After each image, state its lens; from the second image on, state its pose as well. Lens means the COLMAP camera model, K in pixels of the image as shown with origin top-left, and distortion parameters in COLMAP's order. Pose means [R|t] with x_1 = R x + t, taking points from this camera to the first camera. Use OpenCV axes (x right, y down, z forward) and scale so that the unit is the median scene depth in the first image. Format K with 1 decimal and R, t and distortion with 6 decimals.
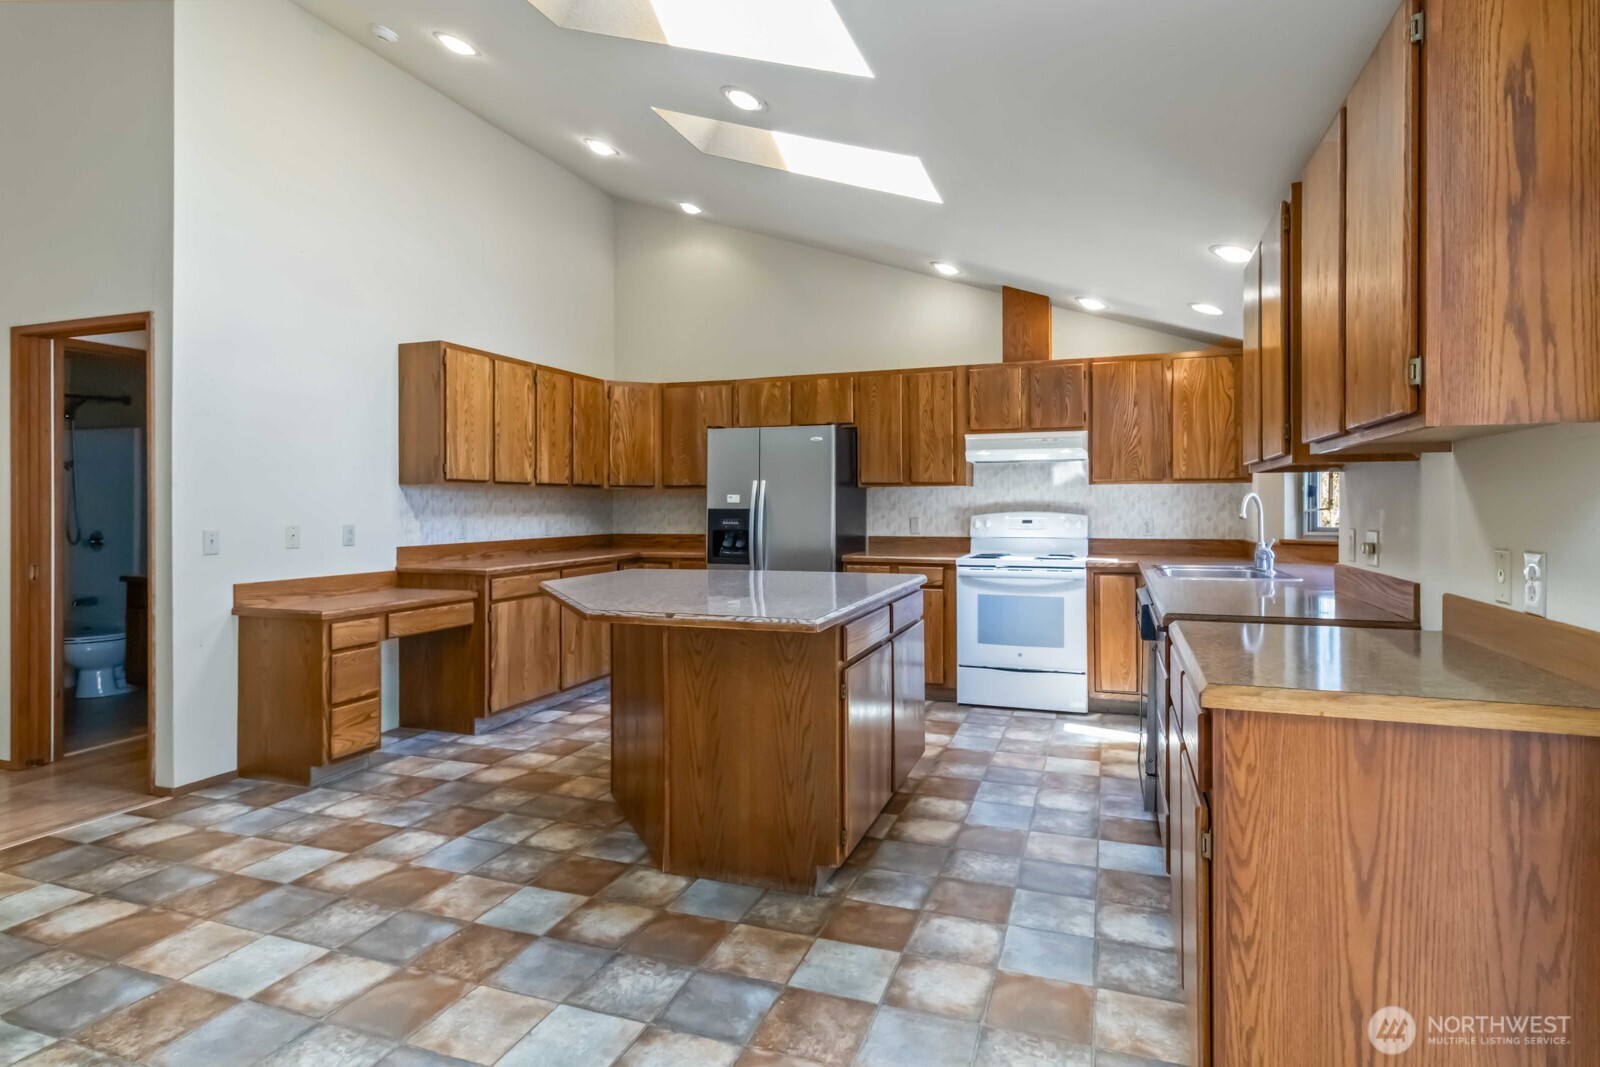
lens RADIAL K [[797.3, 0, 796.7], [0, 797.3, 506.2], [0, 0, 1]] dist [-0.011254, 0.000039]
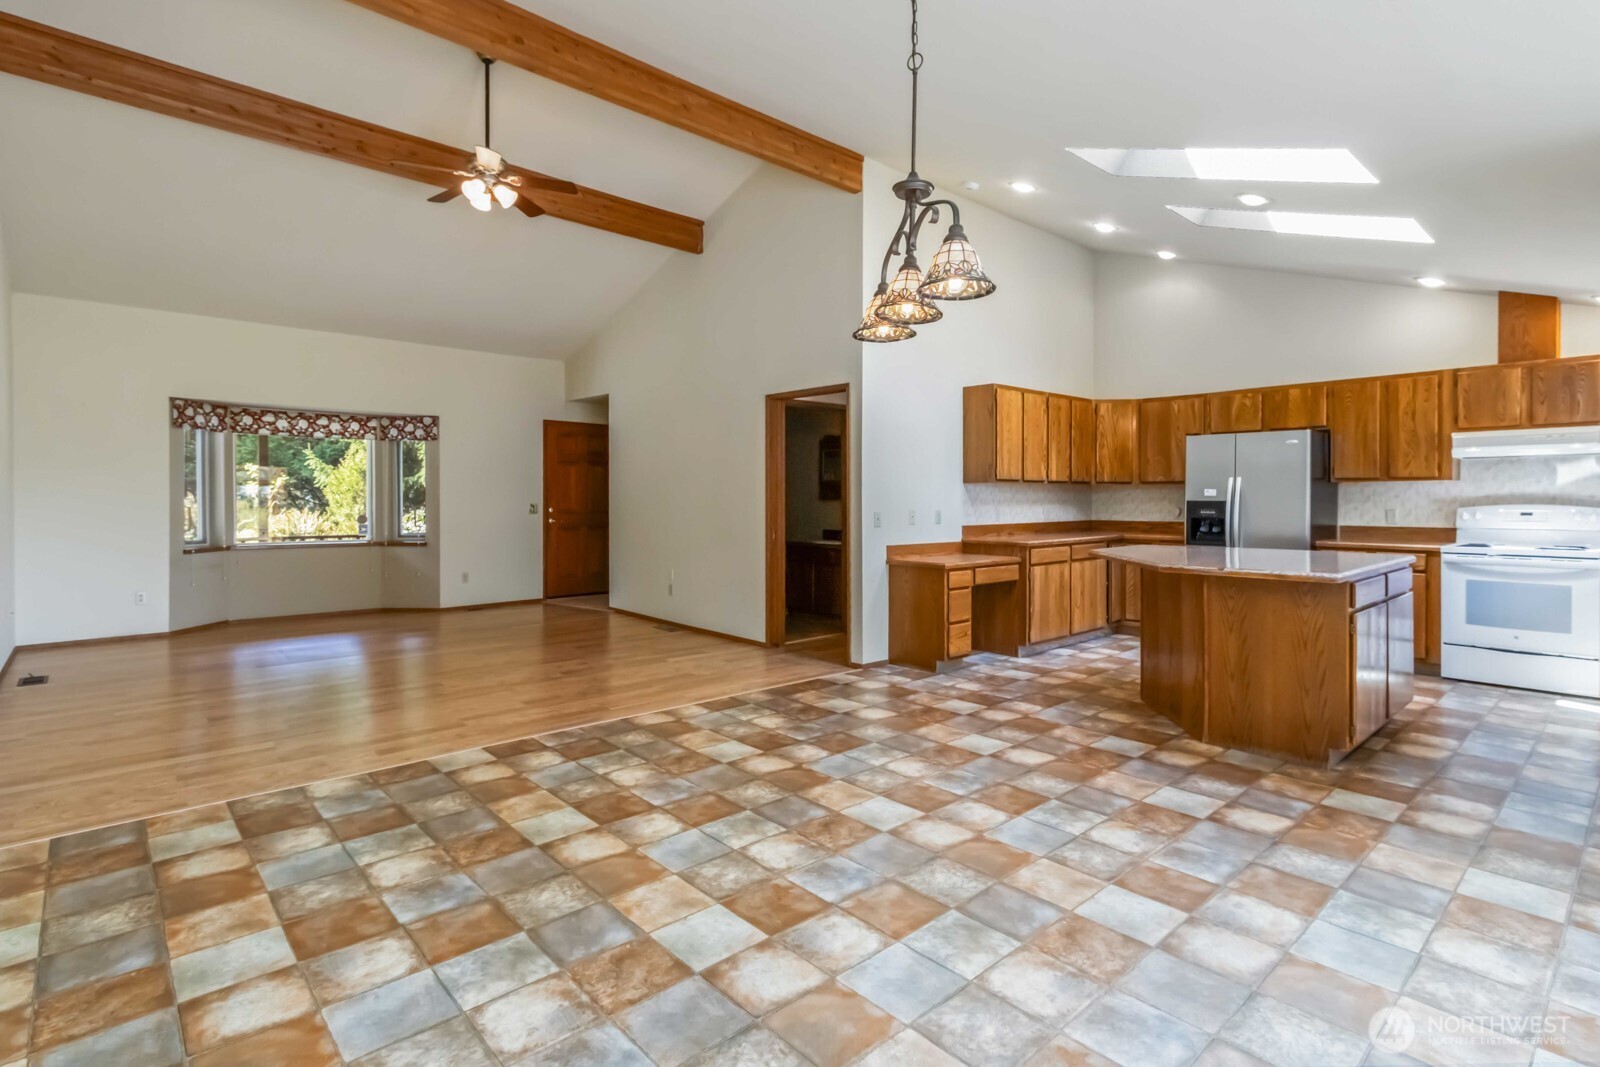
lens RADIAL K [[742.5, 0, 834.3], [0, 742.5, 503.6], [0, 0, 1]] dist [0.001981, 0.001172]
pose [[0.891300, 0.005964, -0.453374, -0.083539], [-0.002269, 0.999960, 0.008692, -0.000882], [0.453408, -0.006719, 0.891278, -0.304183]]
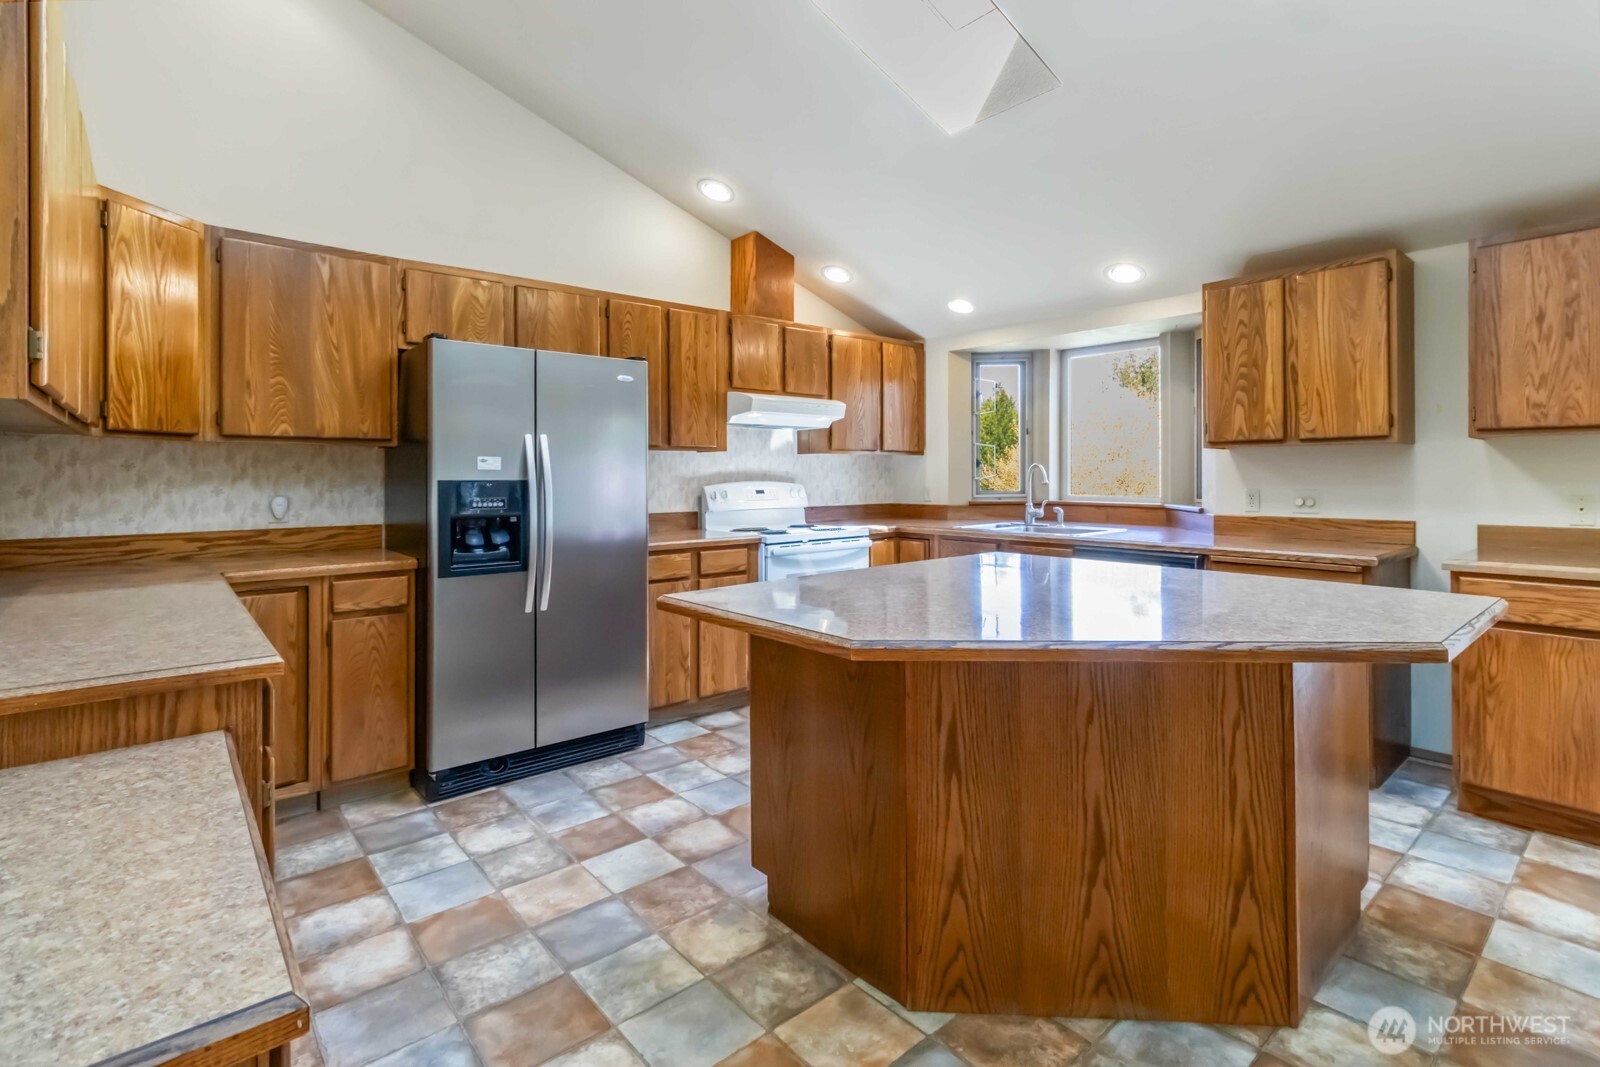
lens RADIAL K [[762.6, 0, 800.2], [0, 762.6, 476.1], [0, 0, 1]] dist [-0.000805, -0.000120]
pose [[0.492235, -0.001856, 0.870460, -0.497766], [0.001004, 0.999998, 0.001565, -0.000494], [-0.870462, 0.000103, 0.492236, 0.563471]]
